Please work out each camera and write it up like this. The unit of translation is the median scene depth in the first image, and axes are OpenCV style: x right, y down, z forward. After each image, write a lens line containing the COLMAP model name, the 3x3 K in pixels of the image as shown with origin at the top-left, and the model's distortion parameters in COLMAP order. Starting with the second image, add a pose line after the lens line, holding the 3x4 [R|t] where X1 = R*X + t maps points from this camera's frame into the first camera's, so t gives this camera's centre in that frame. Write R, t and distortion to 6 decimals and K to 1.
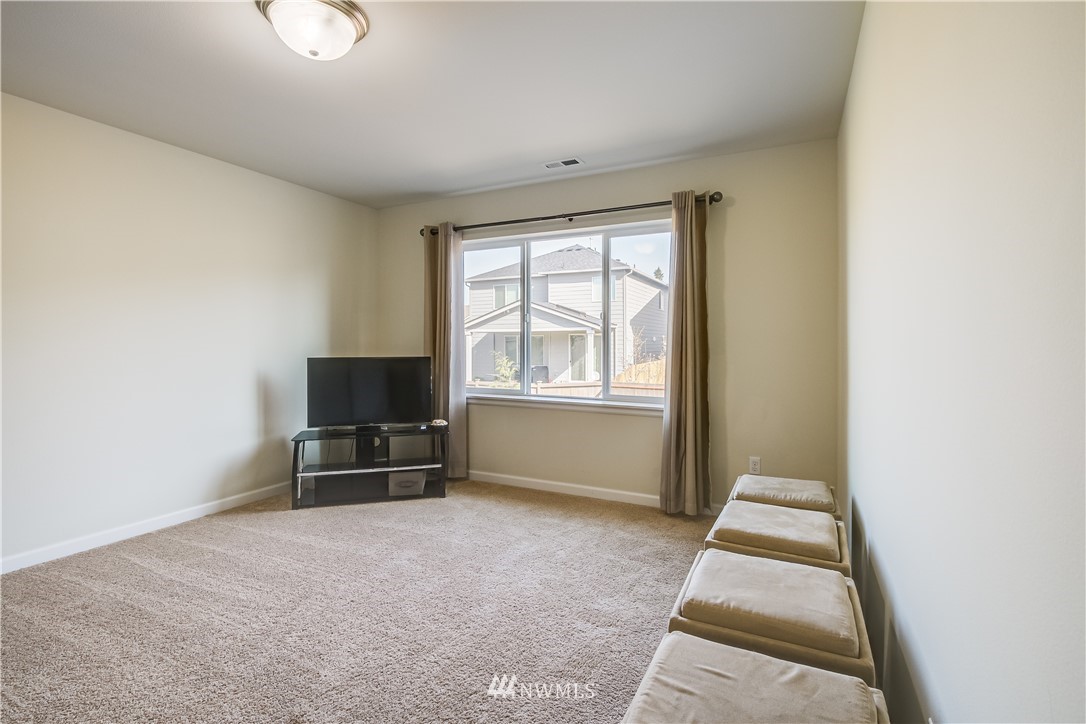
lens RADIAL K [[498.0, 0, 543.0], [0, 498.0, 362.0], [0, 0, 1]] dist [-0.003369, -0.000493]
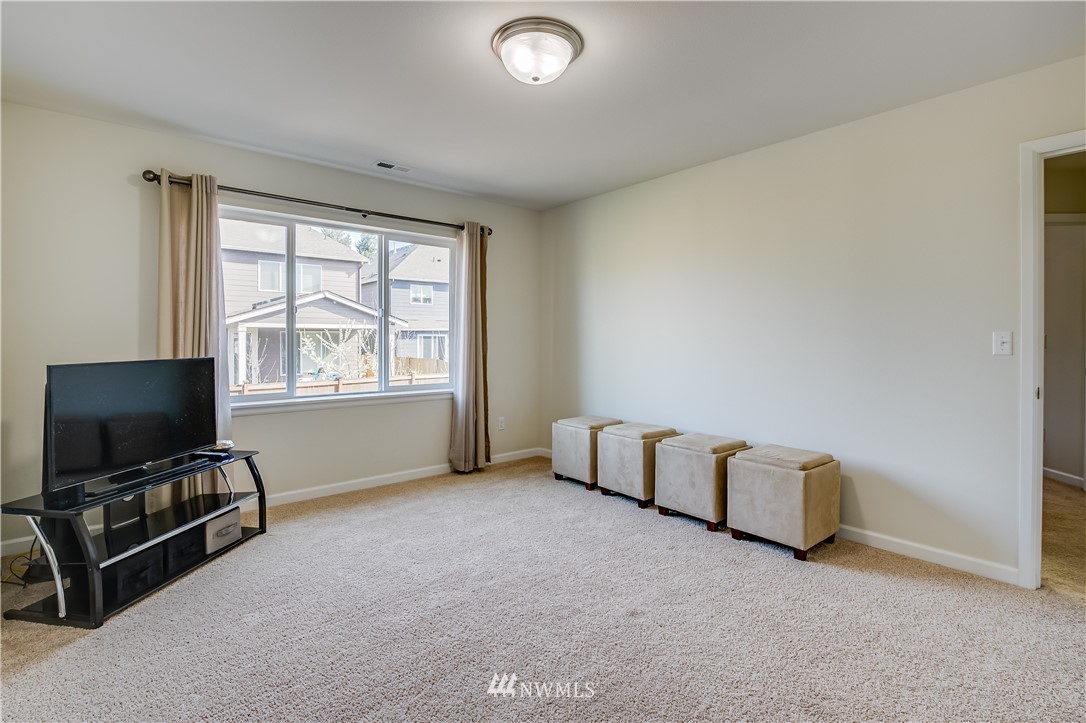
lens RADIAL K [[498.0, 0, 543.0], [0, 498.0, 361.5], [0, 0, 1]] dist [-0.003369, -0.000493]
pose [[0.415358, -0.044392, 0.908574, -0.738811], [0.037546, 0.998794, 0.031635, -0.009607], [-0.908883, 0.020974, 0.416523, 0.262125]]
